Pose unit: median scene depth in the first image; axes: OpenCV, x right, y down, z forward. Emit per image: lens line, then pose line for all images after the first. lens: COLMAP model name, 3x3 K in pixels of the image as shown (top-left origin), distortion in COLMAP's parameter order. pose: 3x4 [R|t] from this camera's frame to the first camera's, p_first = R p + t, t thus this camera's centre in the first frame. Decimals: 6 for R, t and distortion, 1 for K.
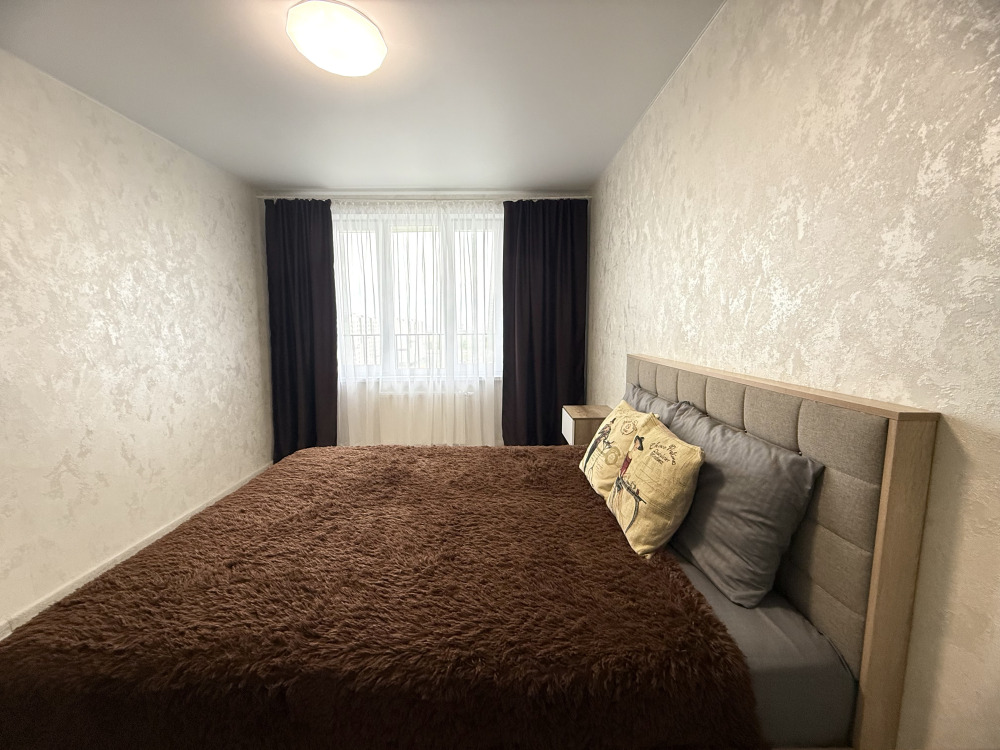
lens RADIAL K [[399.6, 0, 496.6], [0, 399.6, 378.8], [0, 0, 1]] dist [-0.001064, 0.001287]
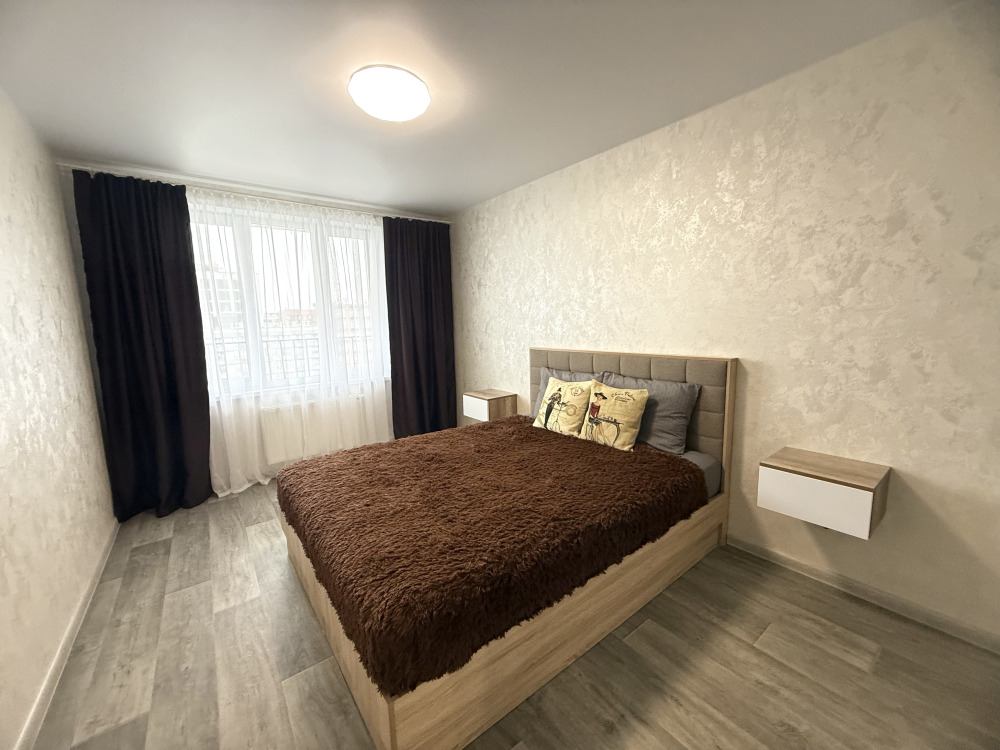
lens RADIAL K [[399.6, 0, 498.3], [0, 399.6, 381.5], [0, 0, 1]] dist [-0.001064, 0.001287]
pose [[0.793229, -0.107578, 0.599345, -0.854792], [0.101879, 0.993843, 0.043551, -0.019429], [-0.600340, 0.026514, 0.799305, -0.102500]]
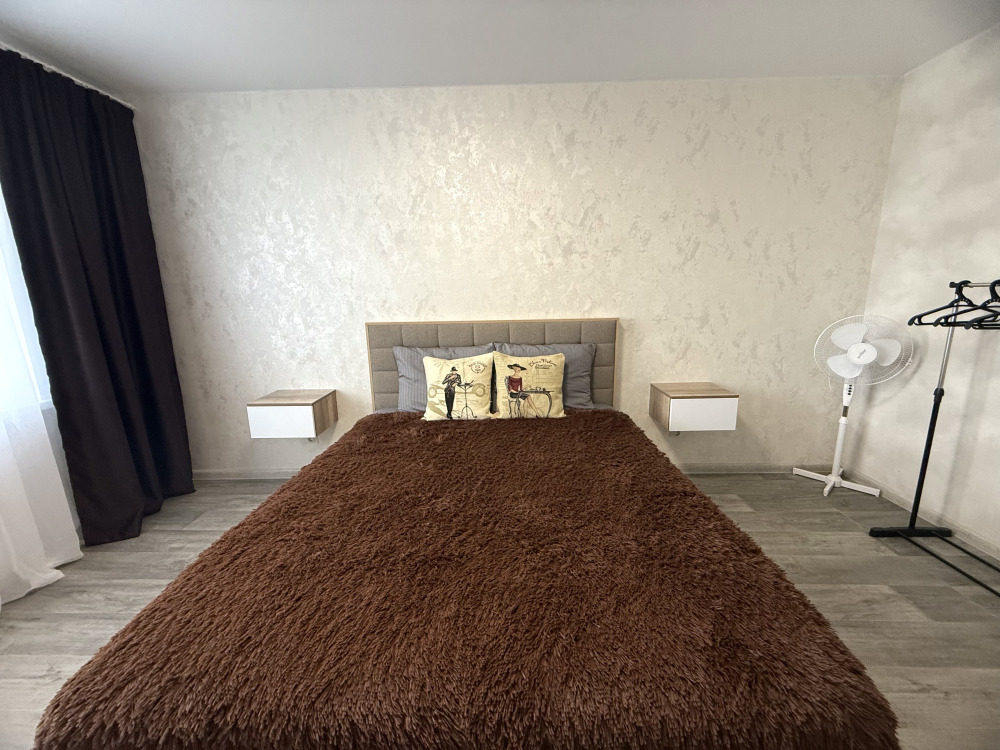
lens RADIAL K [[399.6, 0, 499.2], [0, 399.6, 379.1], [0, 0, 1]] dist [-0.001064, 0.001287]
pose [[0.018762, -0.209021, 0.977731, -1.000839], [0.152600, 0.967045, 0.203808, -0.107357], [-0.988110, 0.145378, 0.050040, 0.826719]]
